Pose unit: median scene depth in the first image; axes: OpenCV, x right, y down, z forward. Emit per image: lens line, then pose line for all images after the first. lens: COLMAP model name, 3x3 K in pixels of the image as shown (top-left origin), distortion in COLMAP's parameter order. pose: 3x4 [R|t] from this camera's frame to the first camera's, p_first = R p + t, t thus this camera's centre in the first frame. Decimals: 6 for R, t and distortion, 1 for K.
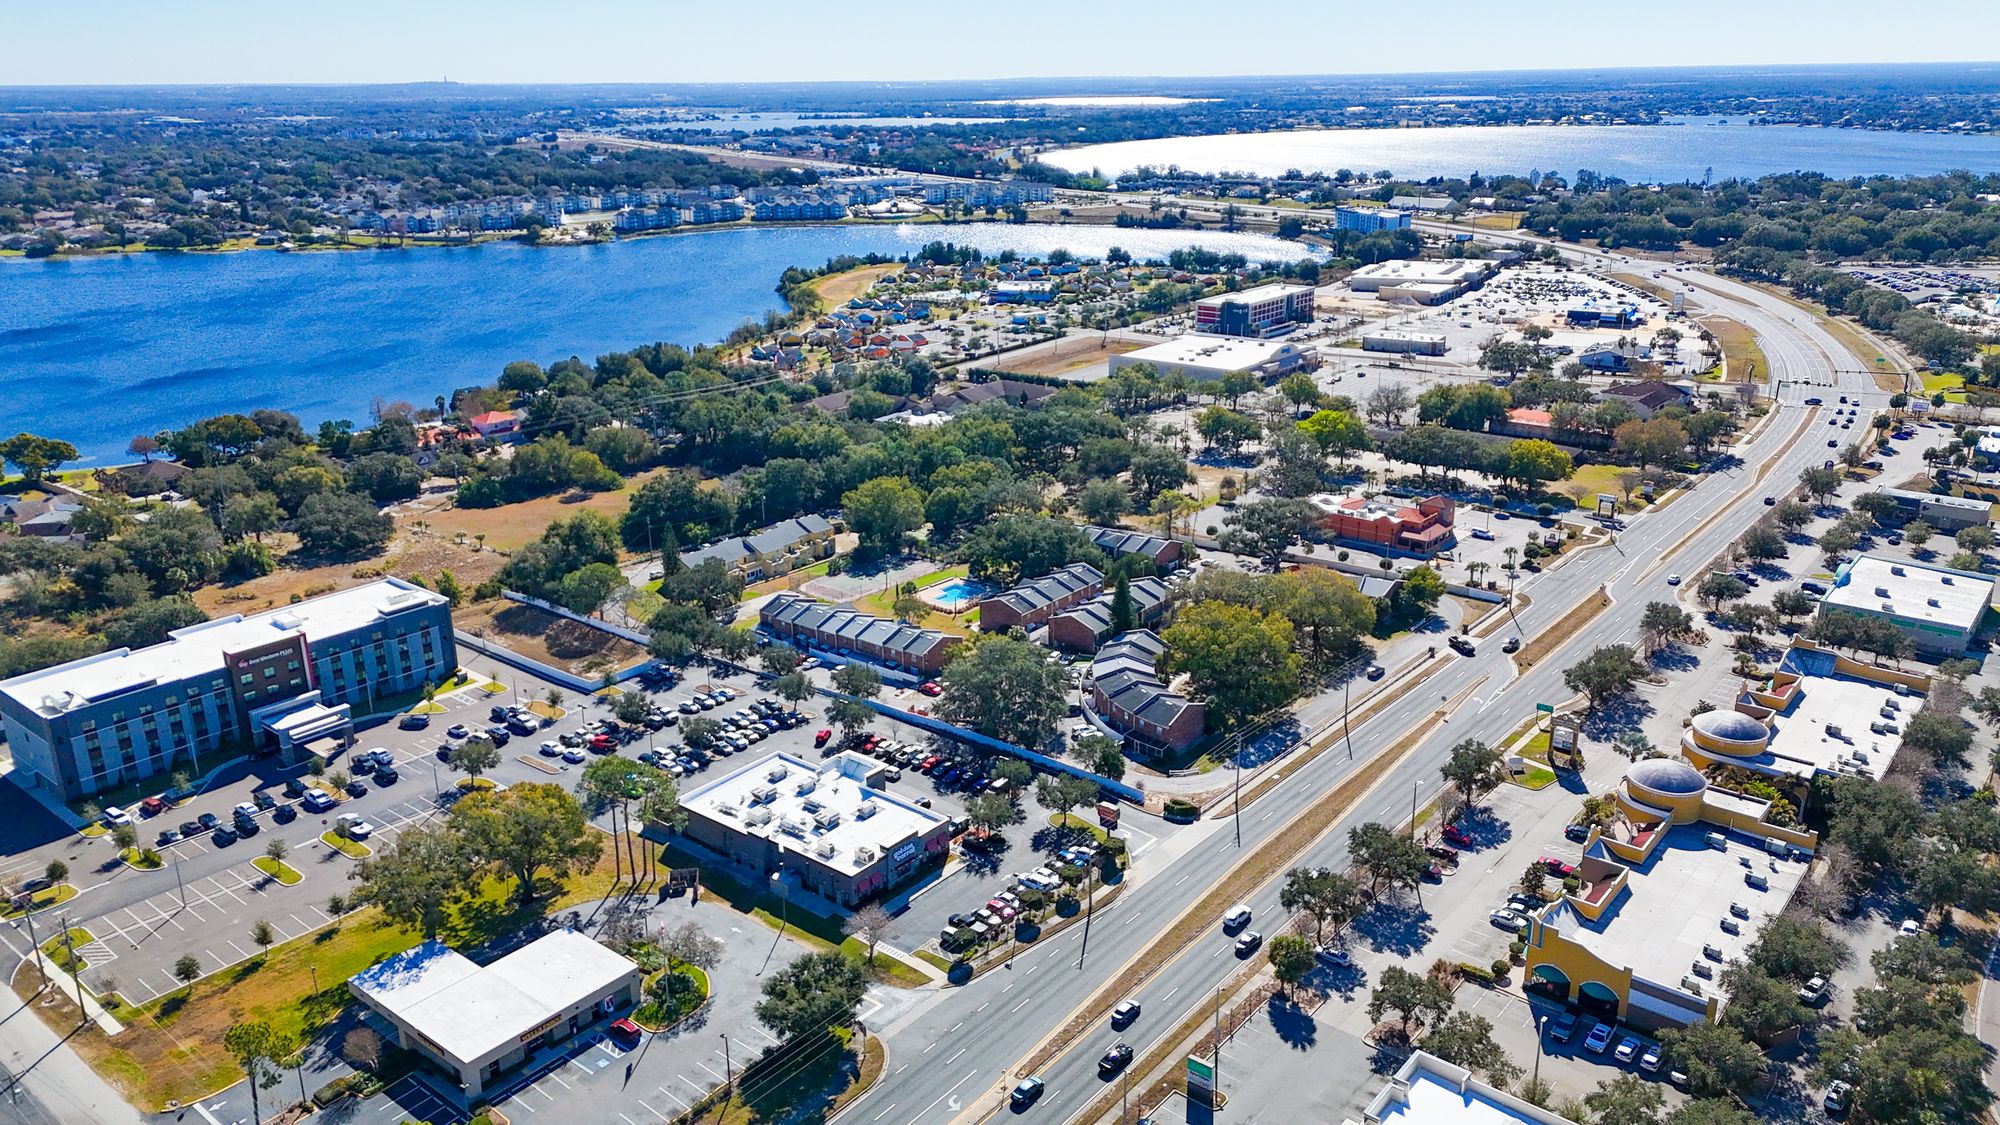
lens RADIAL K [[1440.5, 0, 1000.0], [0, 1440.5, 562.5], [0, 0, 1]] dist [0.105360, -0.105956]
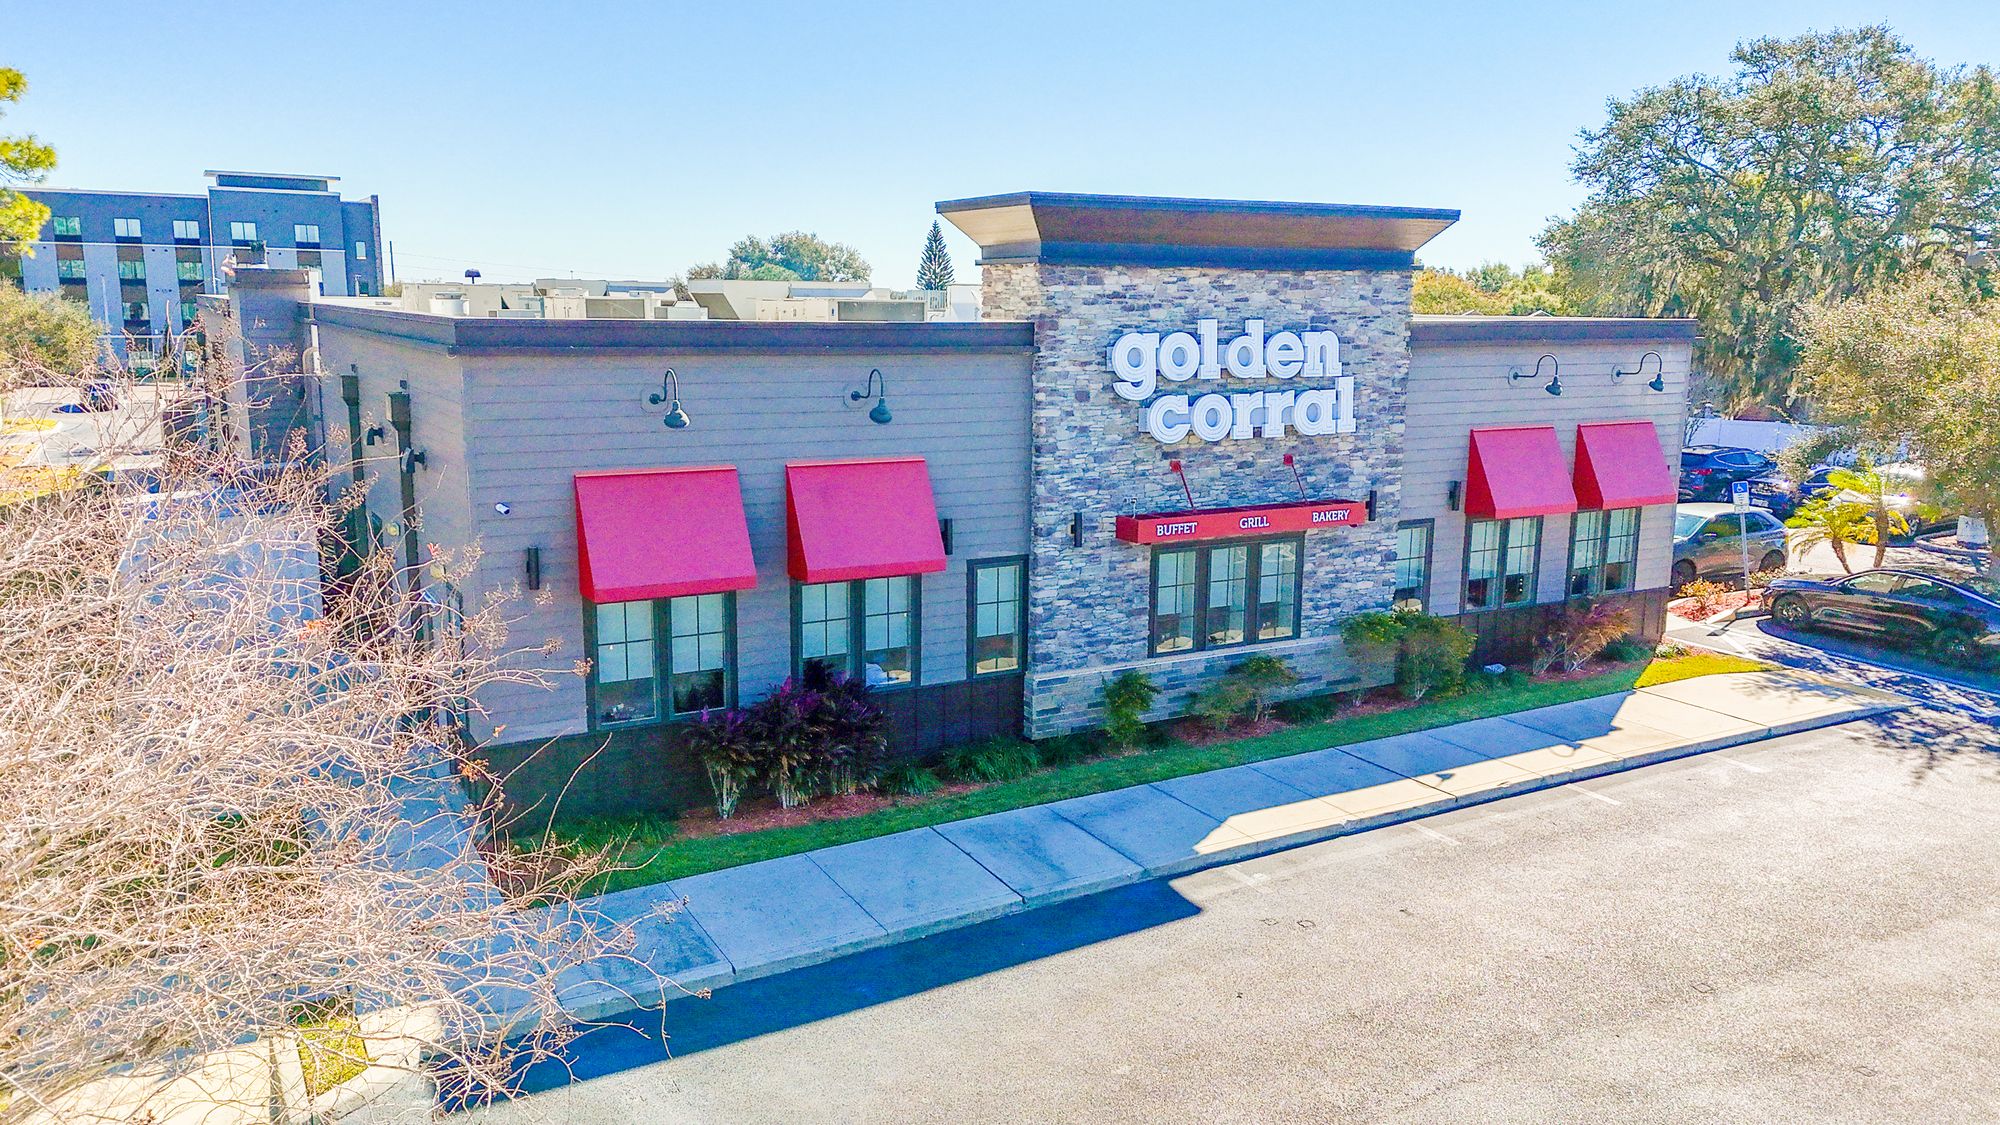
lens RADIAL K [[1440.5, 0, 1000.0], [0, 1440.5, 562.5], [0, 0, 1]] dist [0.105360, -0.105956]
pose [[0.932183, 0.080791, -0.352858, -0.041906], [-0.127597, 0.985546, -0.111434, 0.207373], [0.338755, 0.148900, 0.929018, 0.833202]]
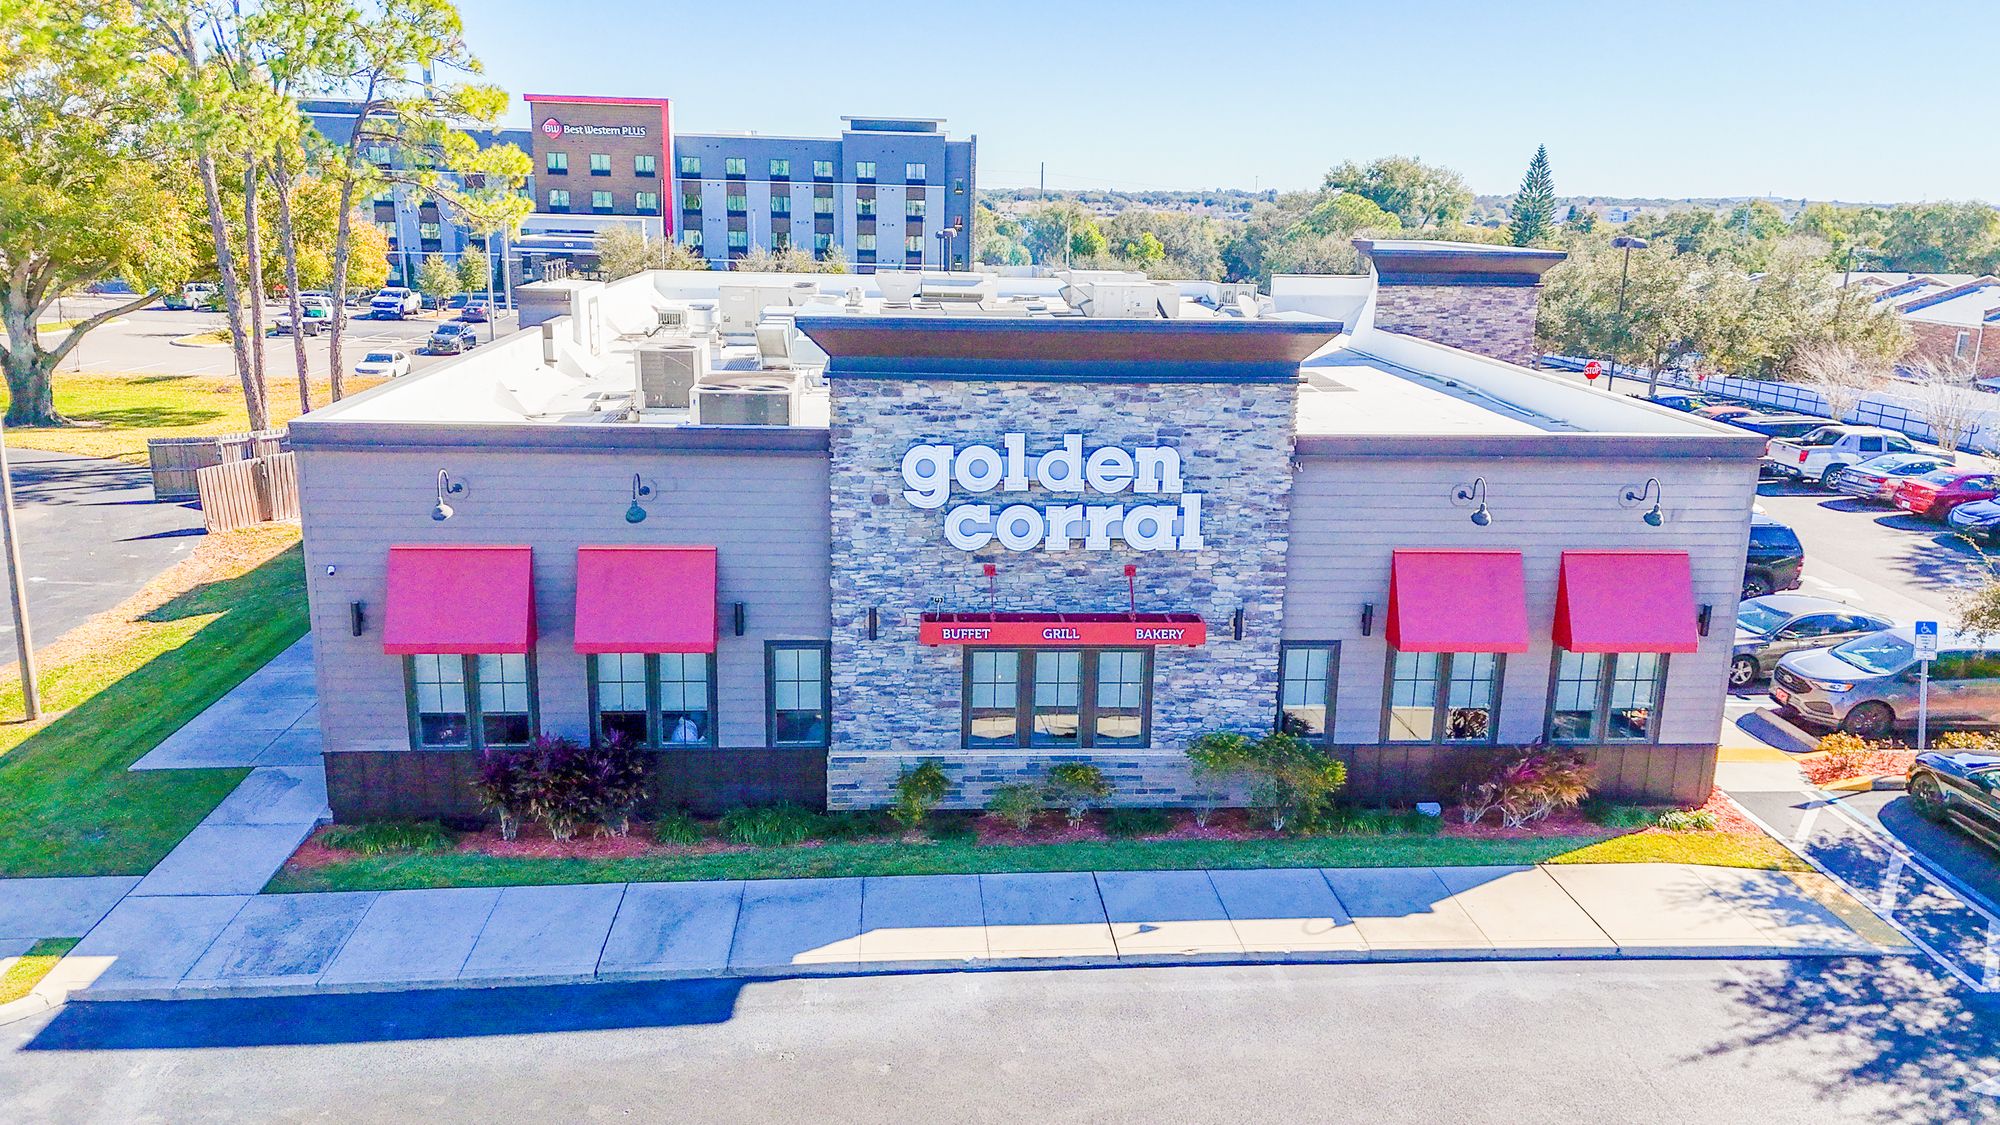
lens RADIAL K [[1440.5, 0, 1000.0], [0, 1440.5, 562.5], [0, 0, 1]] dist [0.105360, -0.105956]
pose [[0.687314, 0.200170, -0.698234, 0.000448], [-0.250906, 0.967534, 0.030392, 0.186642], [0.681650, 0.154302, 0.715224, 0.854279]]
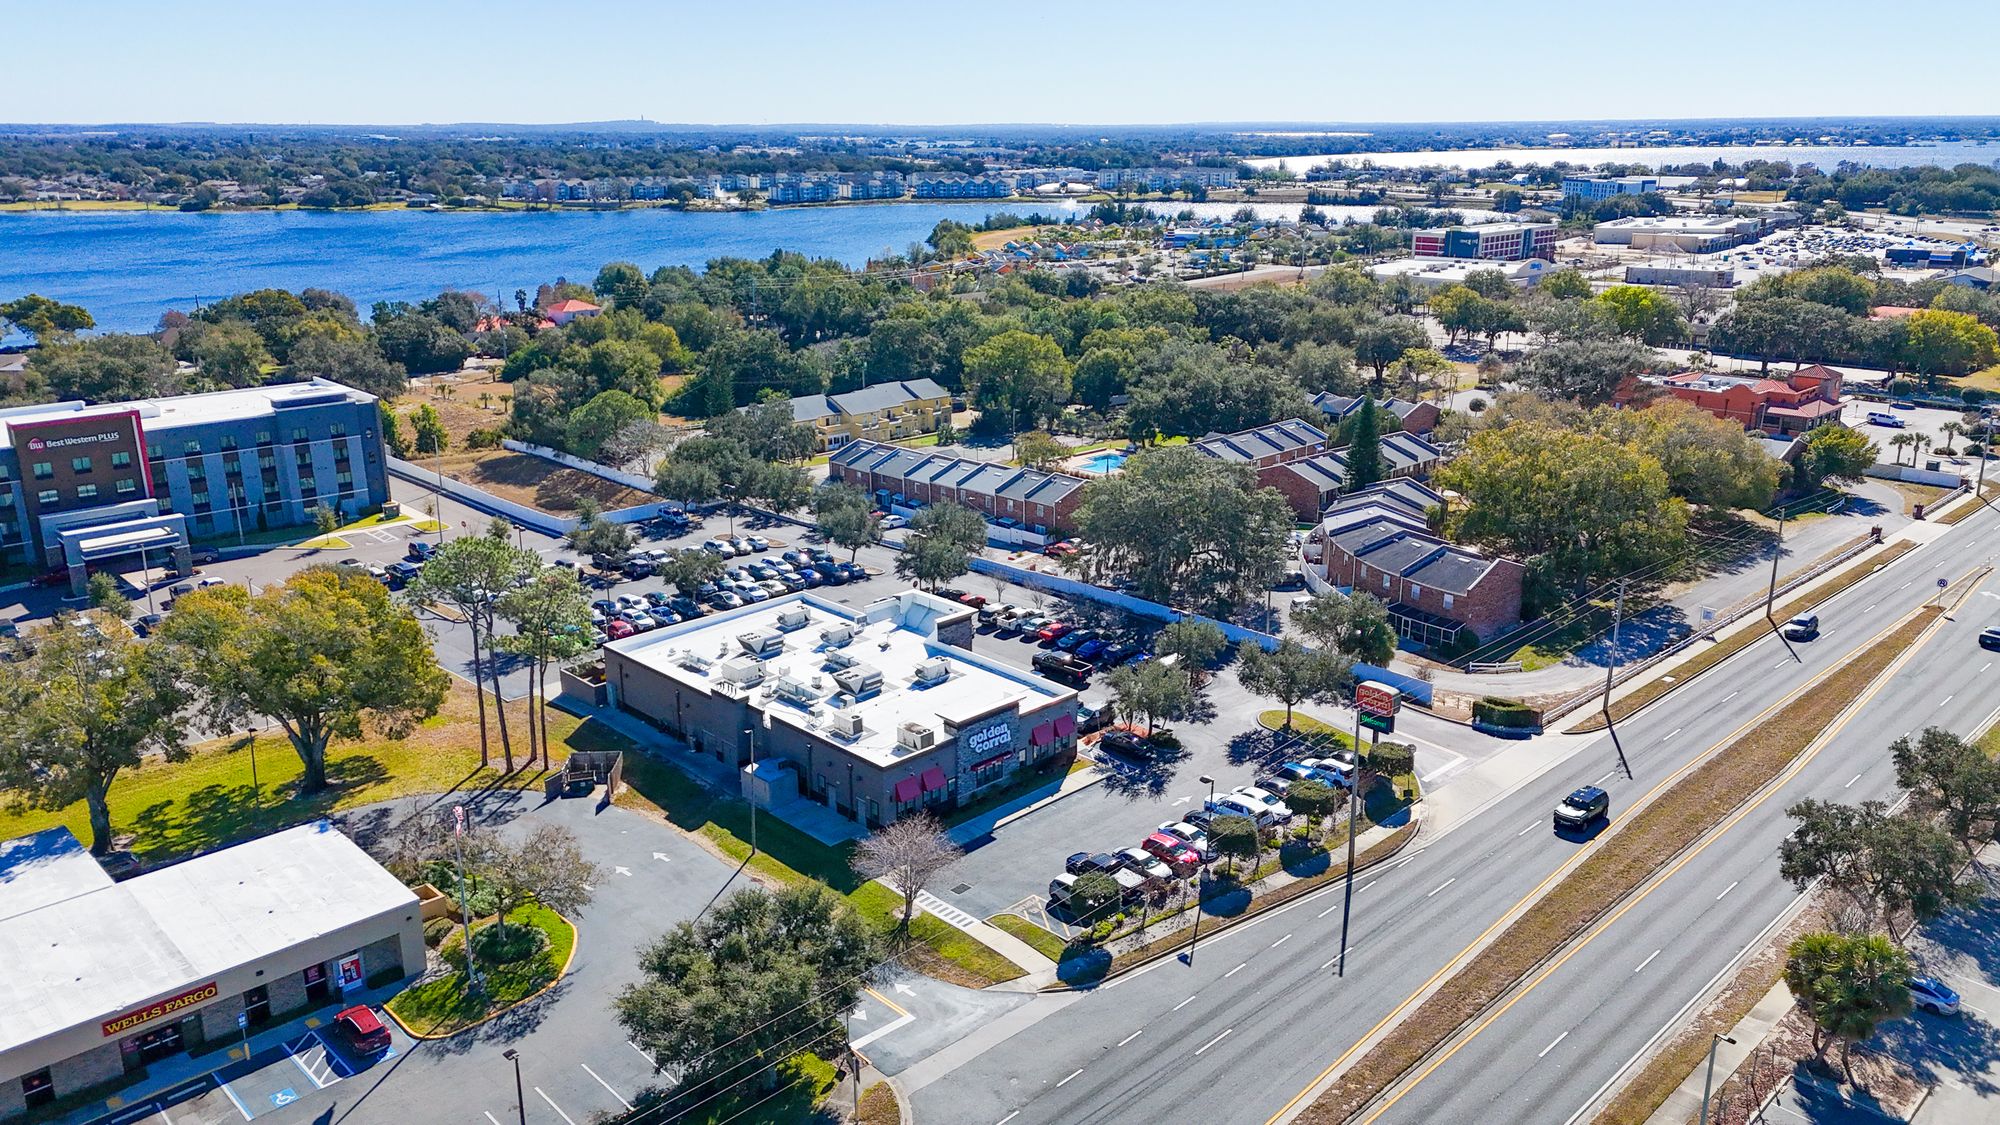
lens RADIAL K [[1440.5, 0, 1000.0], [0, 1440.5, 562.5], [0, 0, 1]] dist [0.105360, -0.105956]
pose [[0.993137, 0.039157, -0.110204, -0.006263], [-0.042502, 0.998699, -0.028168, 0.139035], [0.108957, 0.032658, 0.993510, 0.435651]]
